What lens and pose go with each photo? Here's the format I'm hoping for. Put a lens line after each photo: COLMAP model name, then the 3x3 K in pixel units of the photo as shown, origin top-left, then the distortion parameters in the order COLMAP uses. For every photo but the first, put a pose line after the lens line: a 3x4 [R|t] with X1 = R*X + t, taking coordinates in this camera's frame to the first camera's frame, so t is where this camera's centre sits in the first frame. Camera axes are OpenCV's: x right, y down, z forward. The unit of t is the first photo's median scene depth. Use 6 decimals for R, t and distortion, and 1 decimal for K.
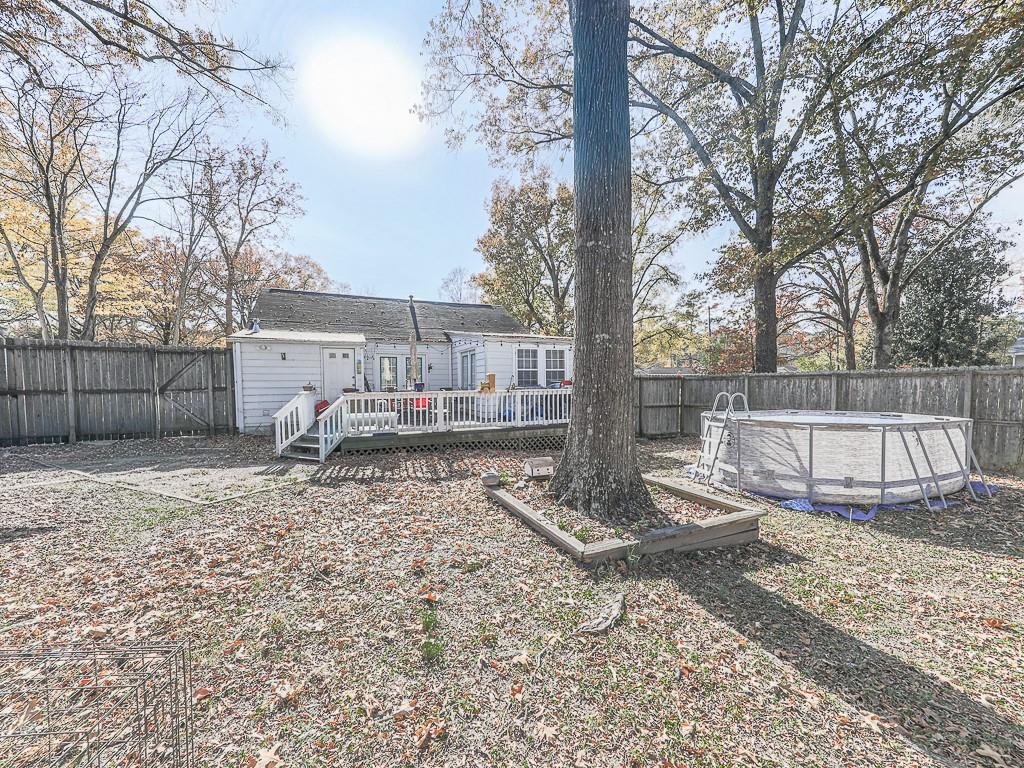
lens RADIAL K [[340.0, 0, 512.5], [0, 340.0, 397.1], [0, 0, 1]] dist [0.014576, -0.003741]
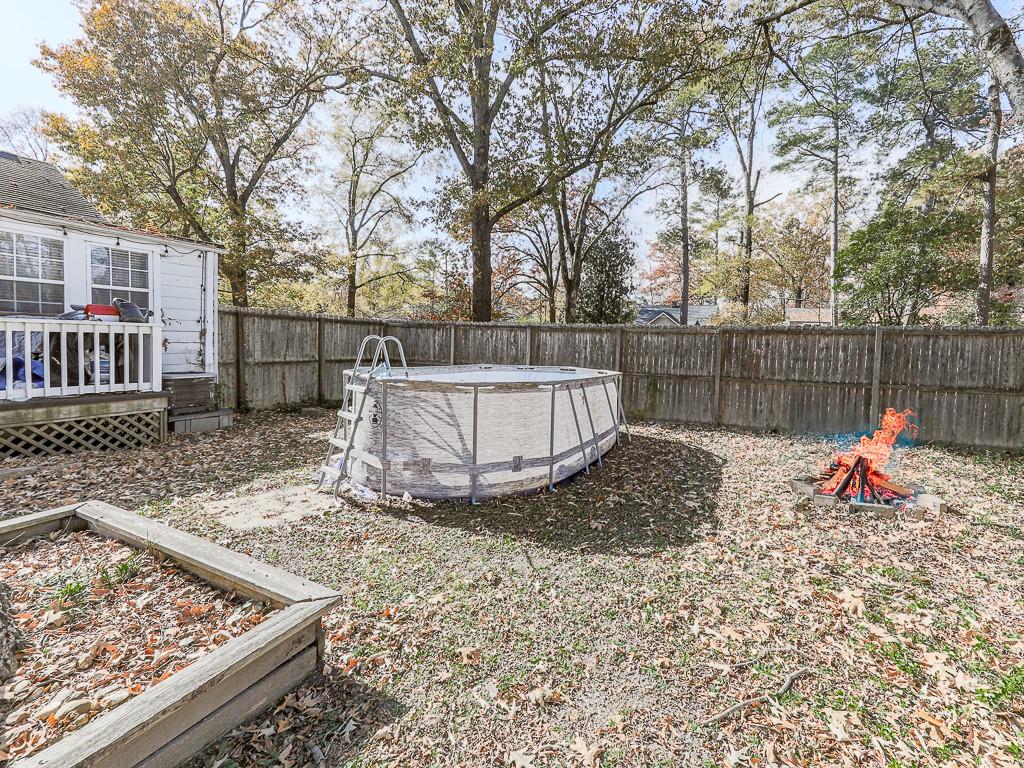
lens RADIAL K [[316.8, 0, 511.6], [0, 316.8, 356.1], [0, 0, 1]] dist [0.000081, 0.000011]
pose [[0.817770, 0.013758, 0.575381, 0.386645], [-0.015697, 0.999876, -0.001599, 0.015823], [-0.575332, -0.007724, 0.817884, 0.308575]]
